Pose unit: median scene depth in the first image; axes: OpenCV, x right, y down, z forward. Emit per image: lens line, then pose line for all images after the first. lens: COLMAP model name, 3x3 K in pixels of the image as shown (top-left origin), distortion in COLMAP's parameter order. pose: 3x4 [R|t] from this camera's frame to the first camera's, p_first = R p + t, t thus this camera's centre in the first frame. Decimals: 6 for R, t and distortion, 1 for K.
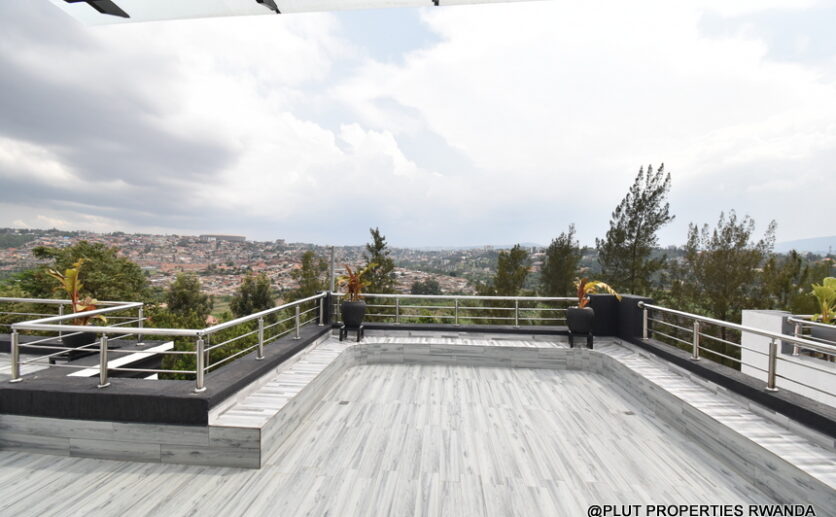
lens RADIAL K [[365.6, 0, 415.2], [0, 365.6, 258.0], [0, 0, 1]] dist [0.012504, -0.024187]
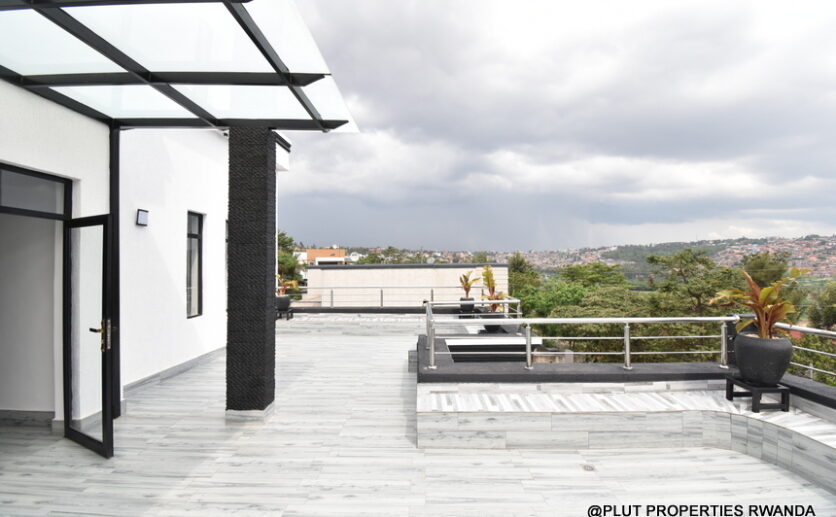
lens RADIAL K [[365.6, 0, 415.2], [0, 365.6, 258.0], [0, 0, 1]] dist [0.012504, -0.024187]
pose [[0.058448, -0.026743, -0.997932, 0.475933], [0.006984, 0.999628, -0.026379, 0.013162], [0.998266, -0.005427, 0.058613, 0.616400]]
